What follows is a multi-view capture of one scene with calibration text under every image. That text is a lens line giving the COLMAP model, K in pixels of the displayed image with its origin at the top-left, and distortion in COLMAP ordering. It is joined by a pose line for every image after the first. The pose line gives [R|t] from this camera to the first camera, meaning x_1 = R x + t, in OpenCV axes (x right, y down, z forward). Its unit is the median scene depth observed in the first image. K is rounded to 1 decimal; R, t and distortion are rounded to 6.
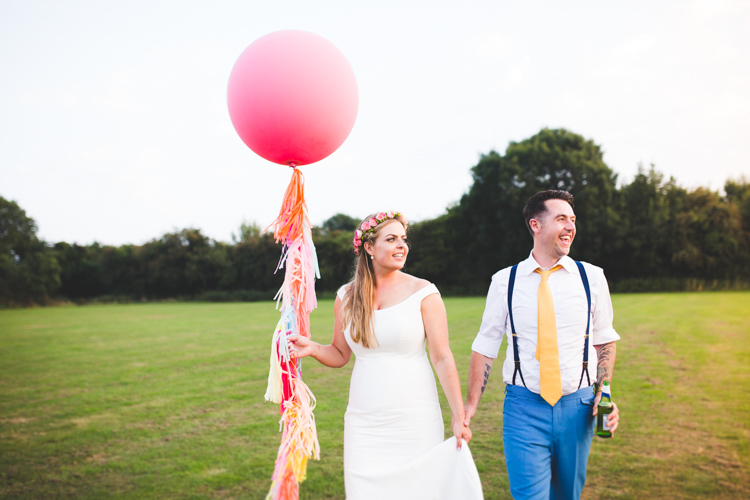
lens RADIAL K [[744.8, 0, 375.0], [0, 744.8, 250.0], [0, 0, 1]] dist [-0.084907, 0.017823]
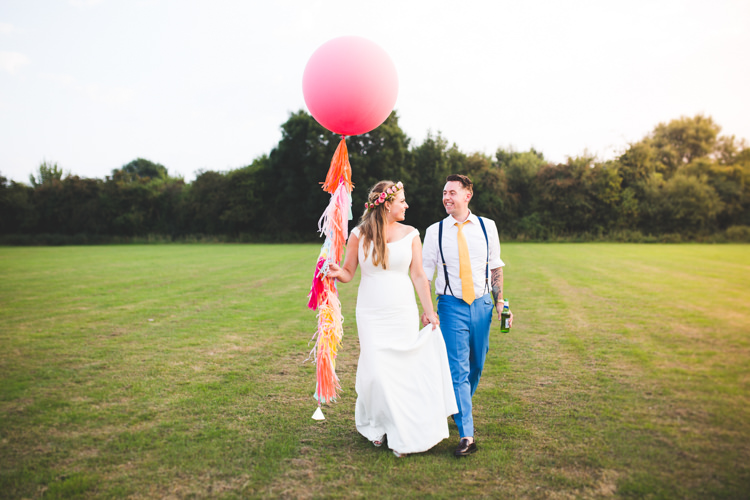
lens RADIAL K [[764.8, 0, 375.0], [0, 764.8, 250.0], [0, 0, 1]] dist [-0.010087, 0.010388]
pose [[0.945711, 0.013178, 0.324740, -0.101798], [-0.035101, 0.997475, 0.061743, -0.002271], [-0.323106, -0.069790, 0.943786, -0.104693]]
